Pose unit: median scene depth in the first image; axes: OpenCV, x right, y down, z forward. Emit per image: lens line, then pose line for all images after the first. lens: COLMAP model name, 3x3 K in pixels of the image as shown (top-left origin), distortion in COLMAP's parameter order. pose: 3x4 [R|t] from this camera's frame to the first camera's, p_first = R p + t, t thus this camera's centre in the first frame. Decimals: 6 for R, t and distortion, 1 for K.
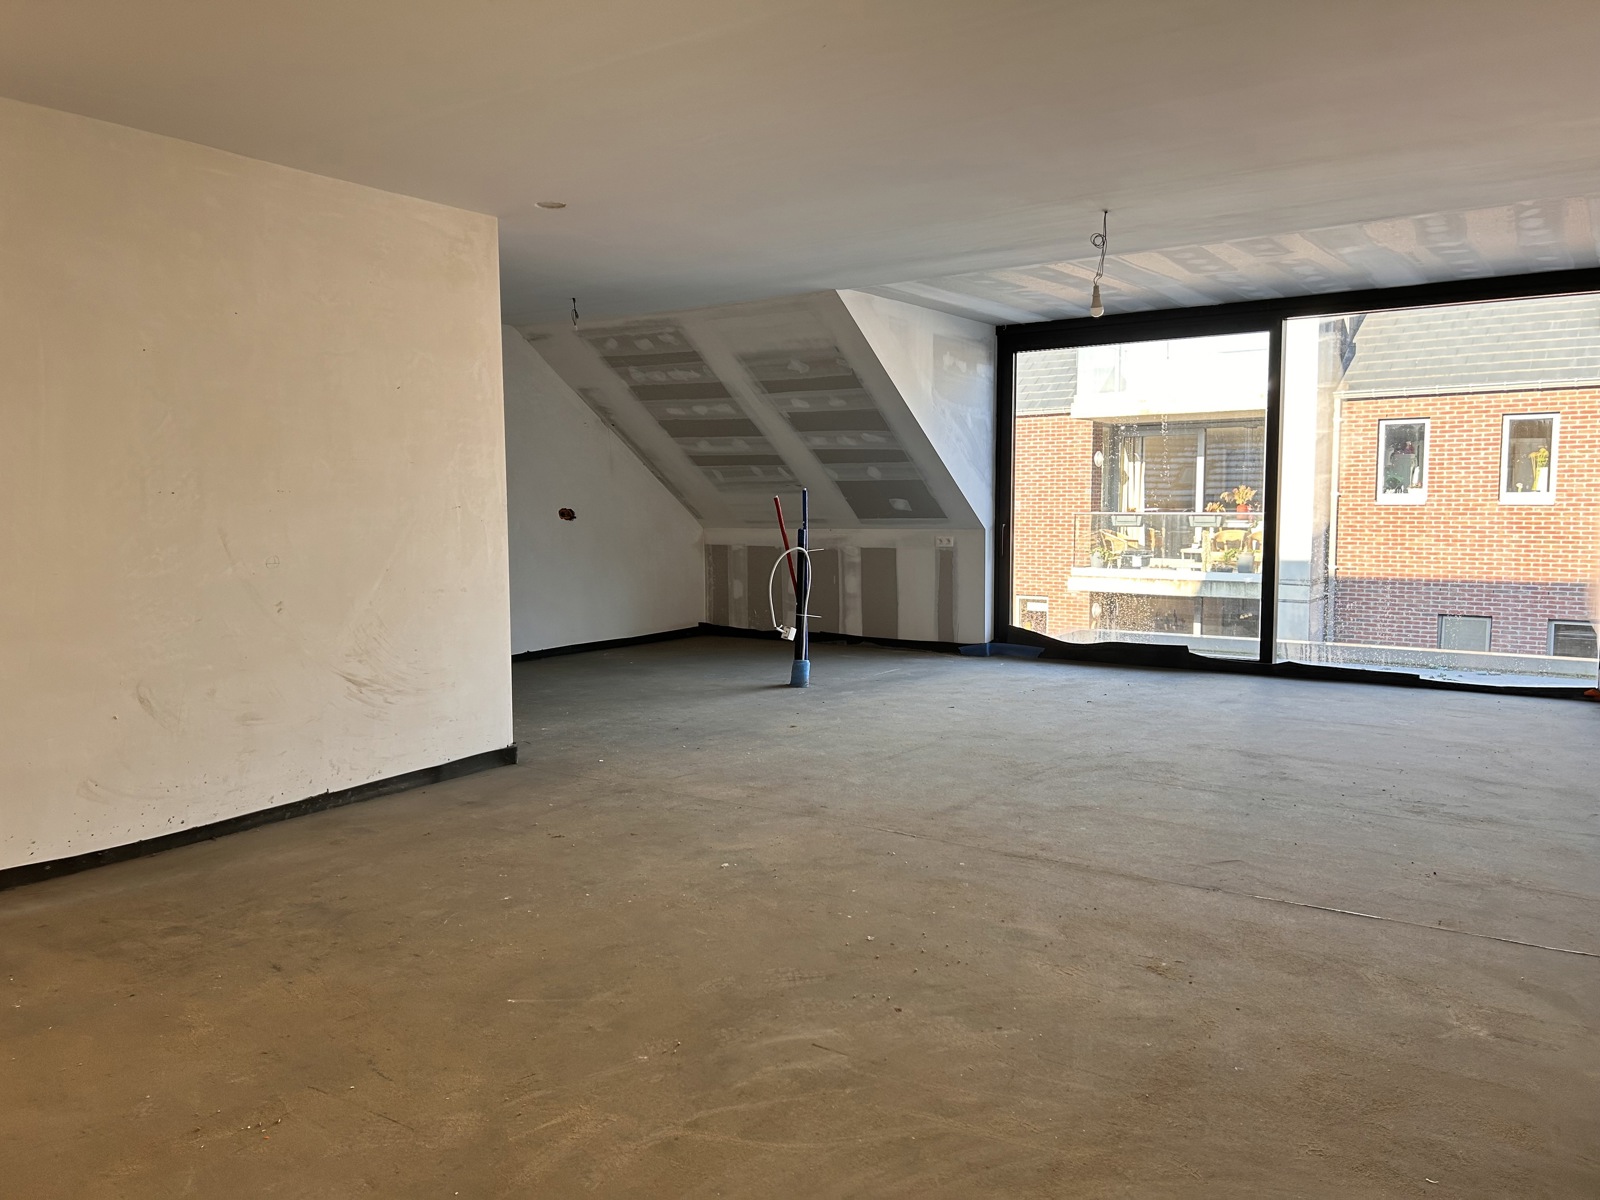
lens RADIAL K [[1189.8, 0, 806.8], [0, 1189.8, 606.2], [0, 0, 1]] dist [0.066489, -0.126588]
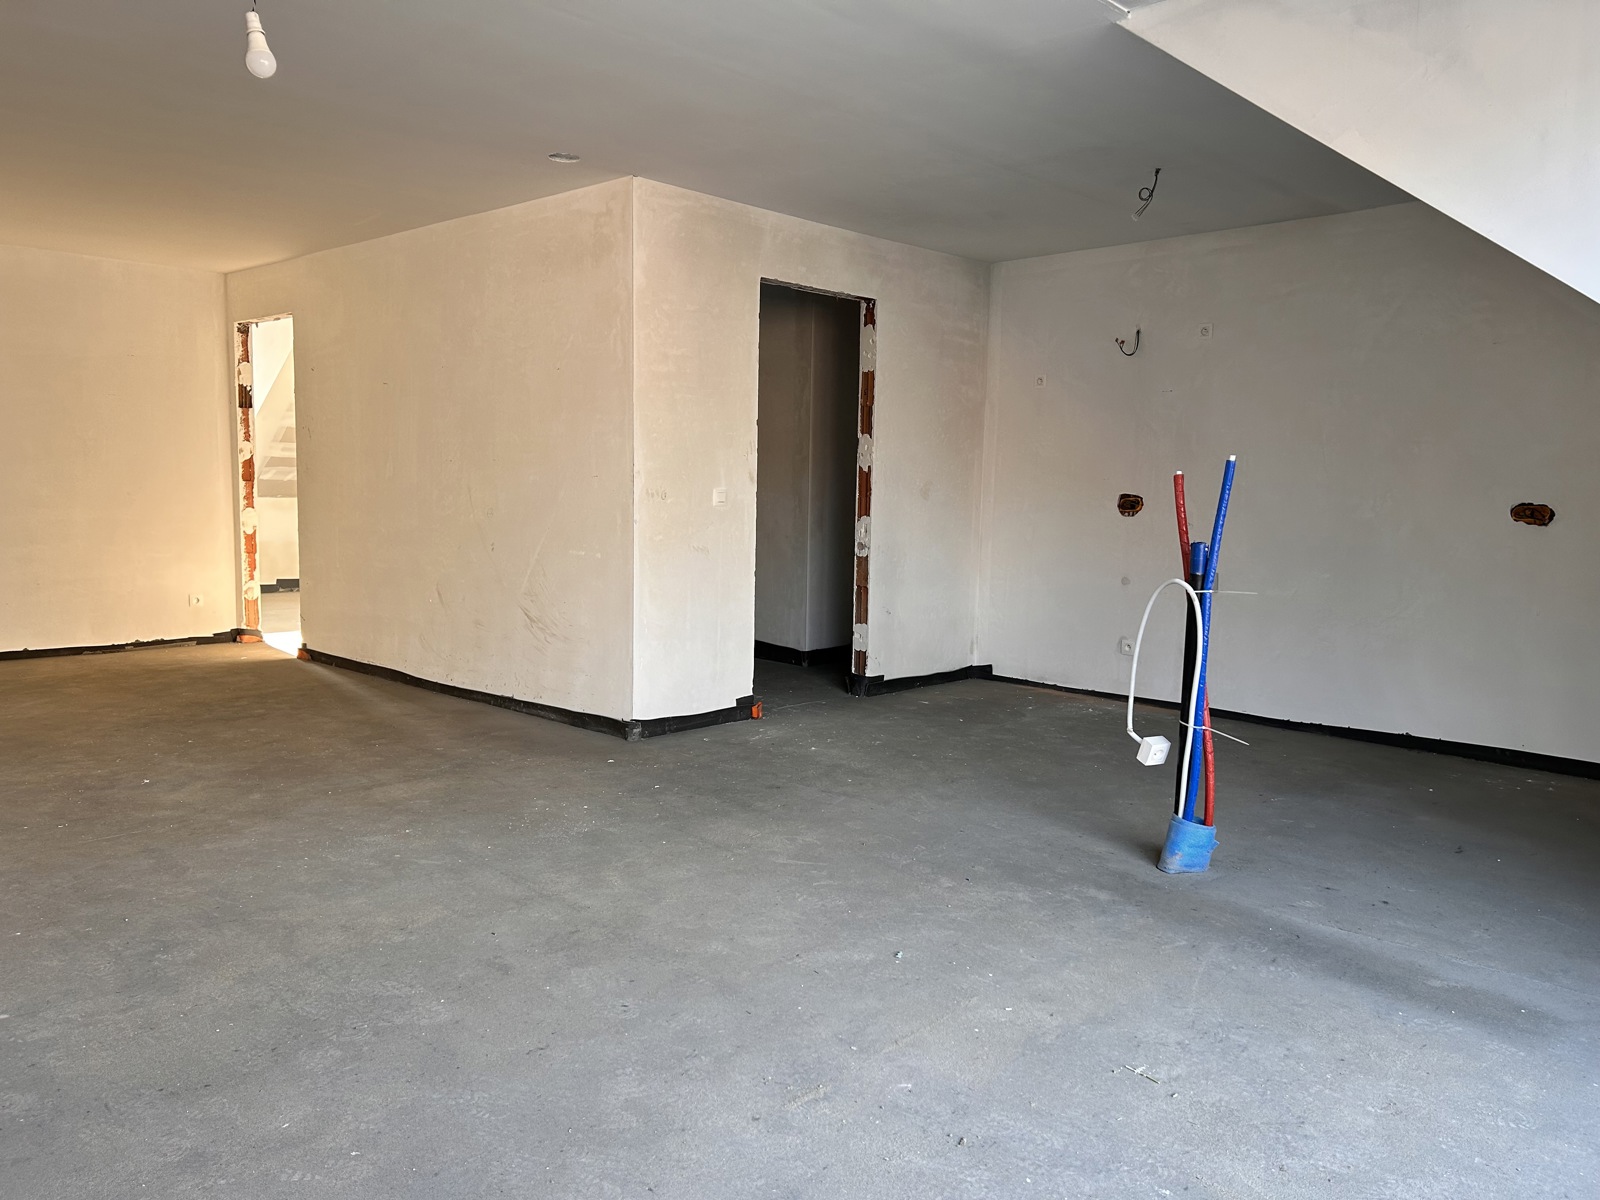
lens RADIAL K [[1189.8, 0, 806.8], [0, 1189.8, 606.2], [0, 0, 1]] dist [0.066489, -0.126588]
pose [[-0.157292, 0.110674, -0.981331, 0.760751], [-0.105350, 0.986150, 0.128103, -0.131225], [0.981917, 0.123533, -0.143454, 1.428971]]
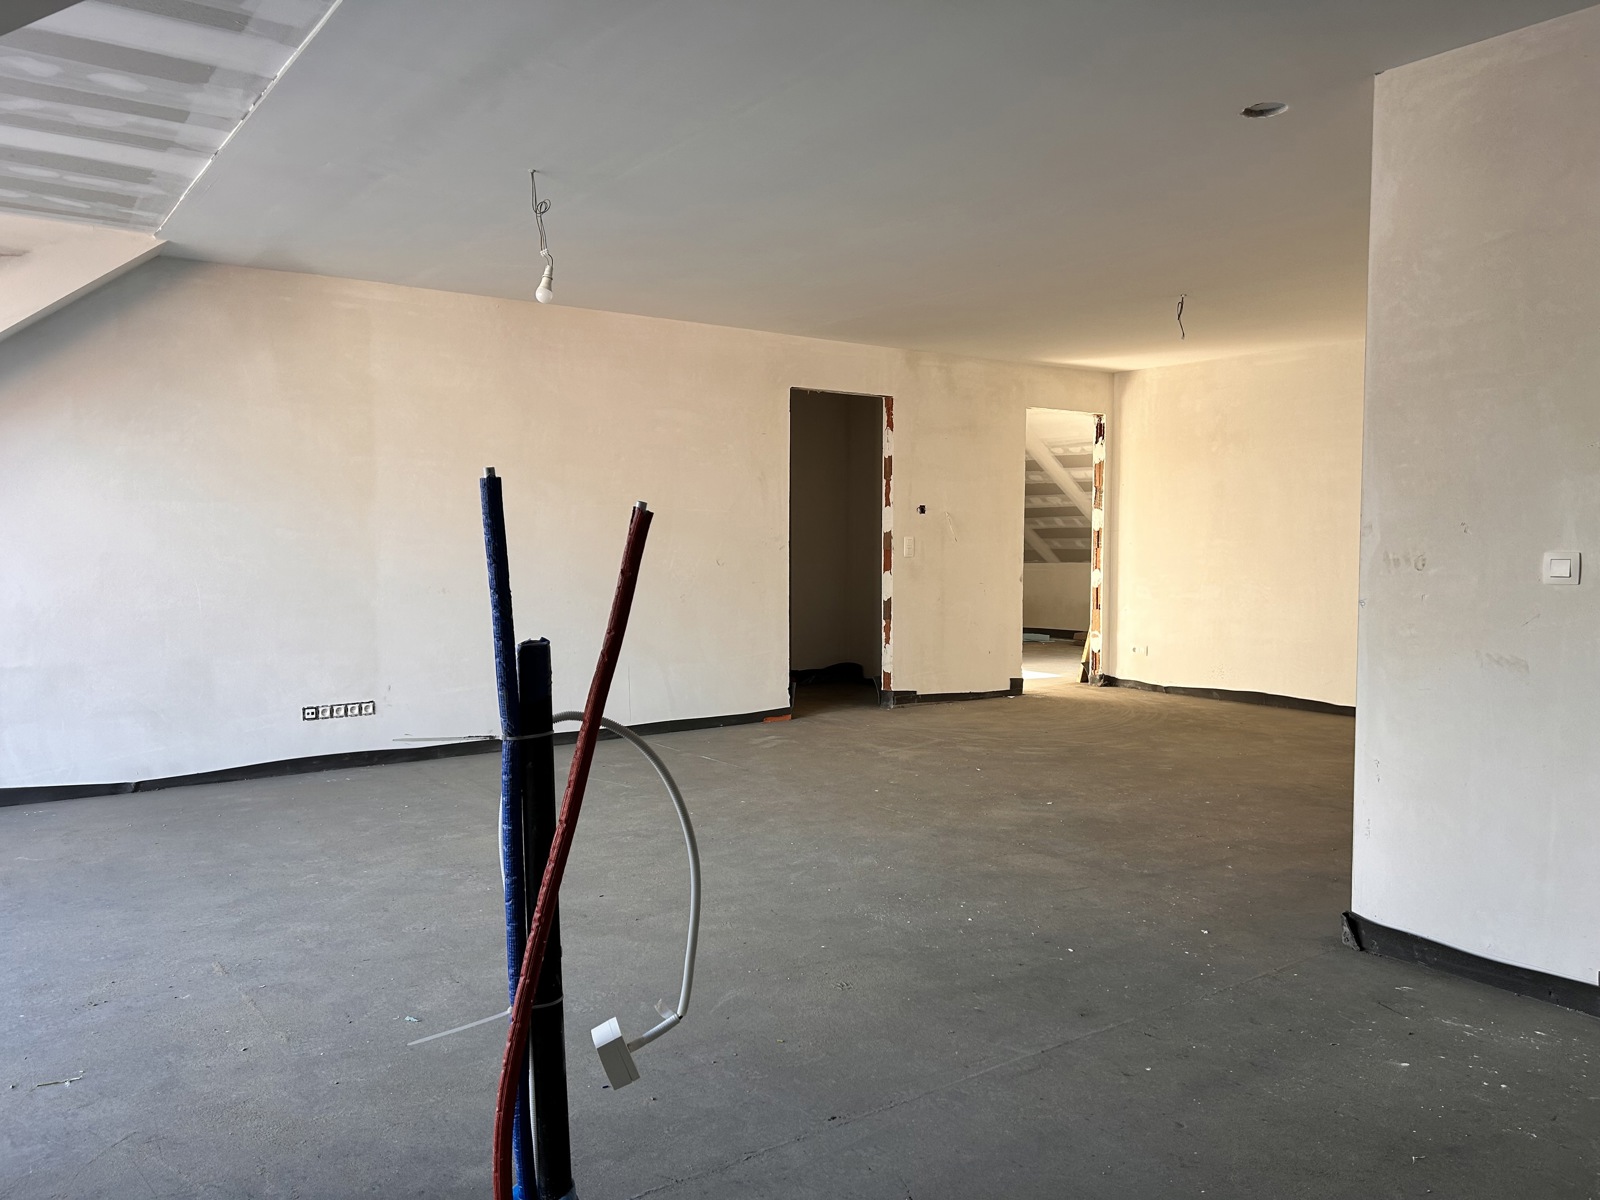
lens RADIAL K [[1189.8, 0, 806.8], [0, 1189.8, 606.2], [0, 0, 1]] dist [0.066489, -0.126588]
pose [[-0.941925, -0.014558, 0.335507, -0.208465], [0.033520, 0.989995, 0.137061, -0.156096], [-0.334145, 0.140347, -0.932014, 1.864533]]
